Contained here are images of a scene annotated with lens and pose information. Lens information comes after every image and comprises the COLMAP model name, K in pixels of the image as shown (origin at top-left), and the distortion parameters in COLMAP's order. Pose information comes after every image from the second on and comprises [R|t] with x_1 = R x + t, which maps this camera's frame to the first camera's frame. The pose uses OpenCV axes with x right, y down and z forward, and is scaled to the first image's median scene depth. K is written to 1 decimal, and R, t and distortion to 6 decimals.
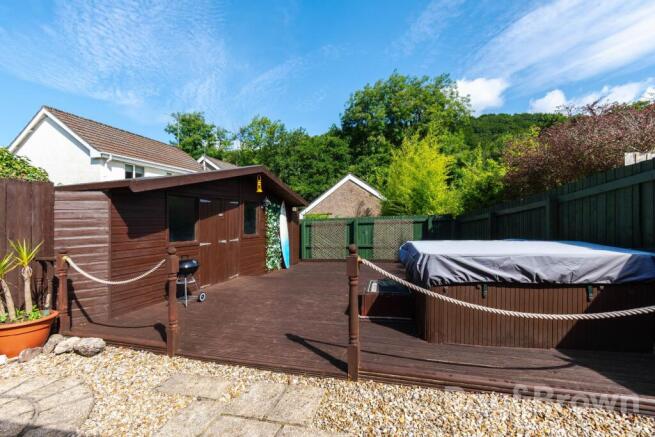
lens RADIAL K [[293.4, 0, 332.7], [0, 293.4, 216.9], [0, 0, 1]] dist [0.000550, -0.000323]
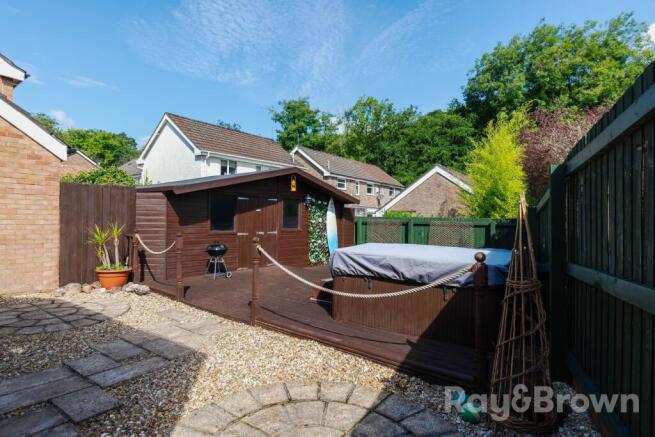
lens RADIAL K [[354.6, 0, 327.5], [0, 354.6, 218.5], [0, 0, 1]] dist [0.000679, -0.000401]
pose [[0.924270, 0.047799, -0.378736, 0.286977], [-0.039565, 0.998782, 0.029498, -0.018564], [0.379685, -0.012279, 0.925034, -0.144107]]
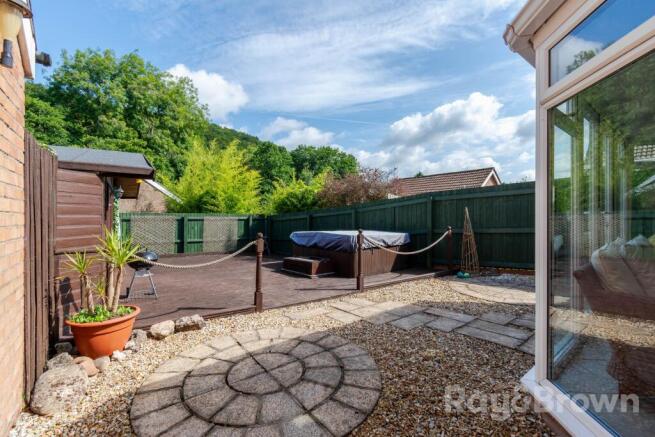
lens RADIAL K [[282.8, 0, 327.5], [0, 282.8, 218.5], [0, 0, 1]] dist [-0.000300, -0.000067]
pose [[0.620549, 0.032040, 0.783513, -0.440289], [-0.038251, 0.999212, -0.010565, 0.011563], [-0.783235, -0.023414, 0.621285, -0.021292]]
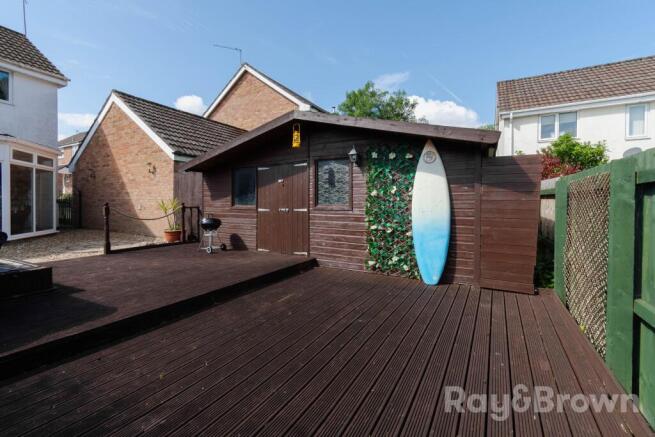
lens RADIAL K [[289.6, 0, 326.7], [0, 289.6, 207.1], [0, 0, 1]] dist [0.001482, 0.000530]
pose [[-0.237957, 0.052535, -0.969854, 0.332328], [0.023953, 0.998550, 0.048213, 0.024427], [0.970980, -0.011758, -0.238870, 0.944915]]
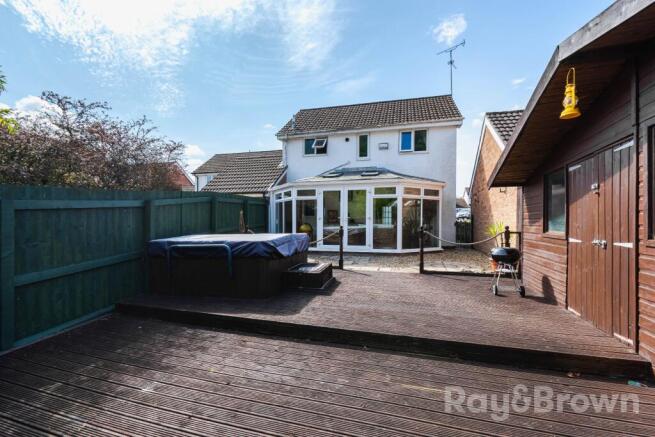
lens RADIAL K [[296.2, 0, 328.4], [0, 296.2, 227.1], [0, 0, 1]] dist [0.001328, -0.000104]
pose [[-0.998379, 0.038551, 0.041866, 0.024491], [0.038214, 0.999231, -0.008814, 0.033084], [-0.042174, -0.007200, -0.999084, 1.043806]]
